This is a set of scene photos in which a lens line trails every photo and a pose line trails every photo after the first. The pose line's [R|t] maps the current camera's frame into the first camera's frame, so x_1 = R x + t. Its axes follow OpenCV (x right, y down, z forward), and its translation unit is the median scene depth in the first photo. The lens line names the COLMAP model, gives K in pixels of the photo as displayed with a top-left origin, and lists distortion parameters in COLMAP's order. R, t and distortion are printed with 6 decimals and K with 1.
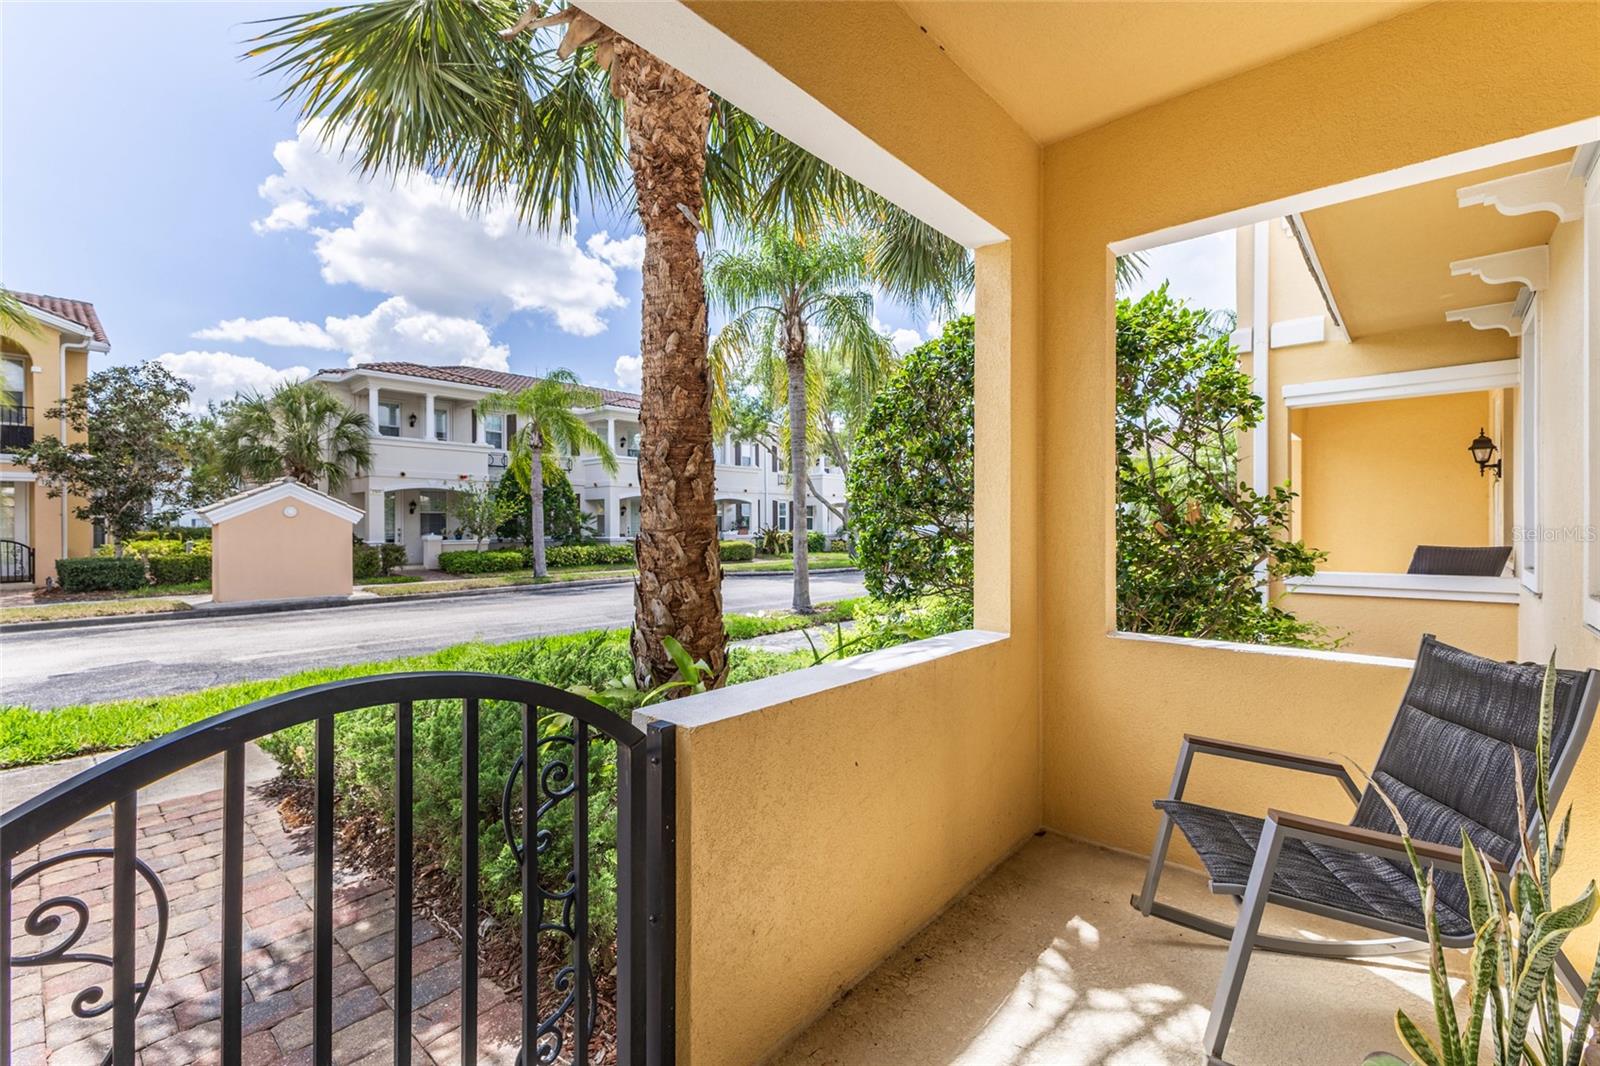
lens RADIAL K [[678.0, 0, 808.7], [0, 678.0, 526.2], [0, 0, 1]] dist [-0.002735, -0.000961]
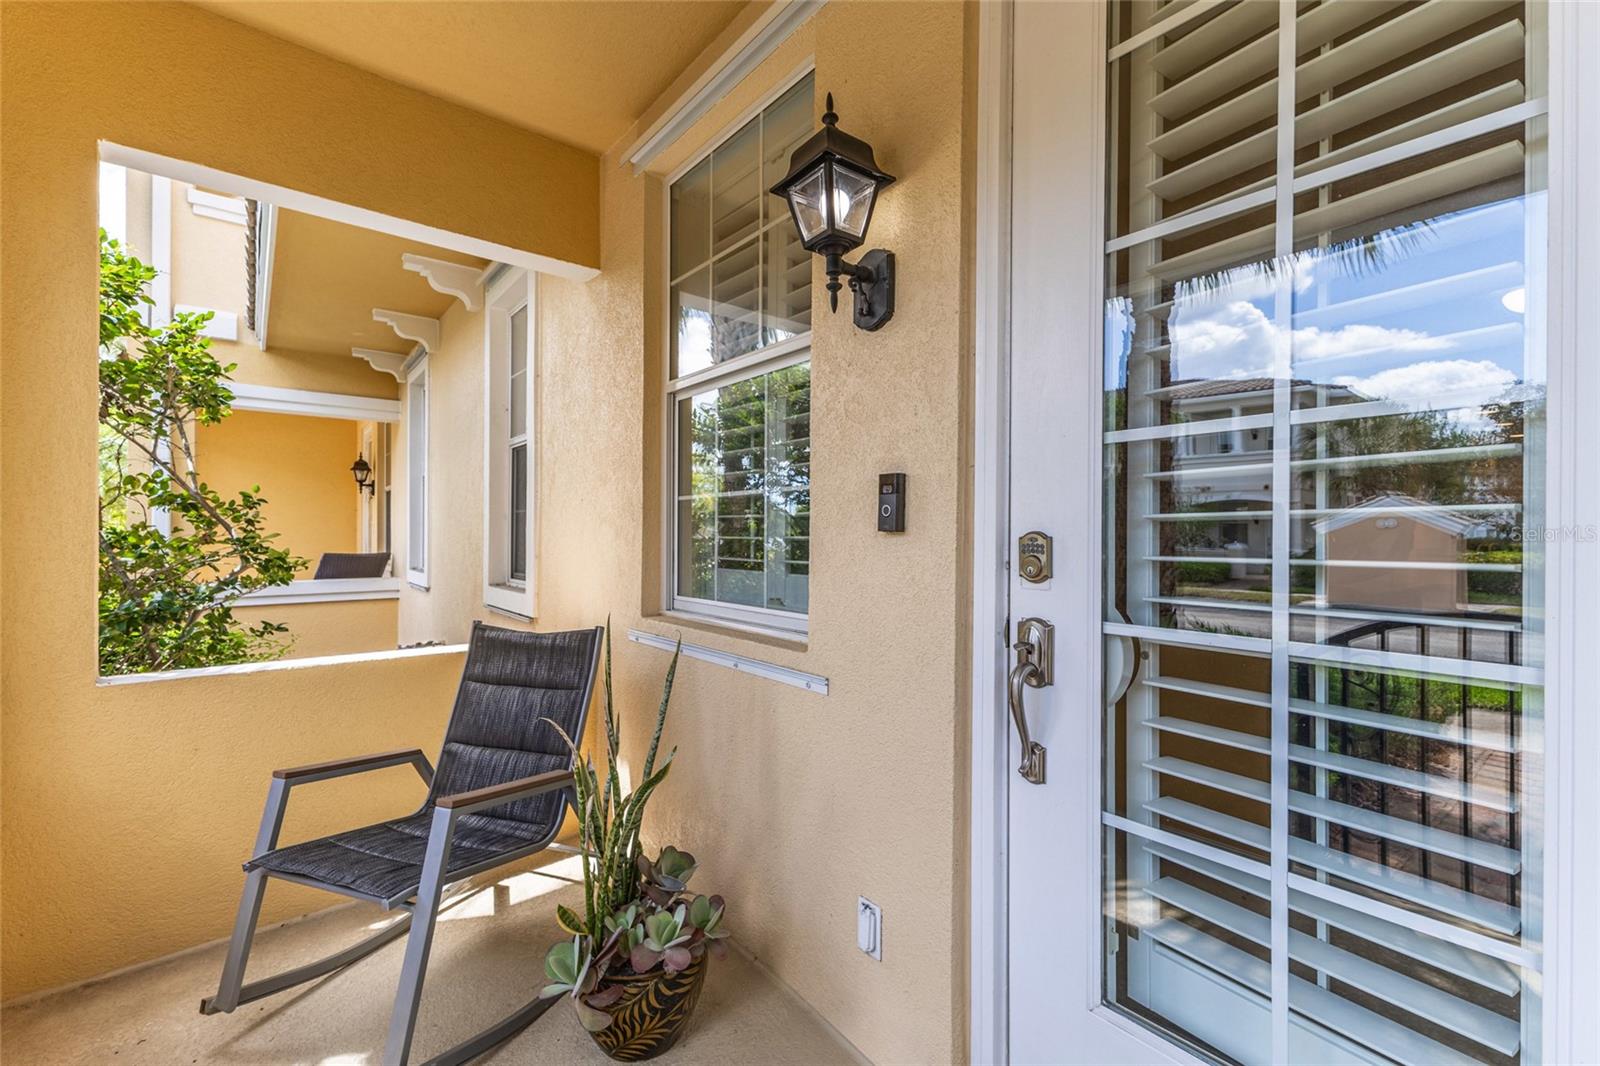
lens RADIAL K [[678.0, 0, 808.9], [0, 678.0, 536.9], [0, 0, 1]] dist [-0.002735, -0.000961]
pose [[0.149610, 0.001863, 0.988743, -0.115477], [-0.002378, 0.999996, -0.001524, 0.003441], [-0.988742, -0.002124, 0.149614, 0.112416]]
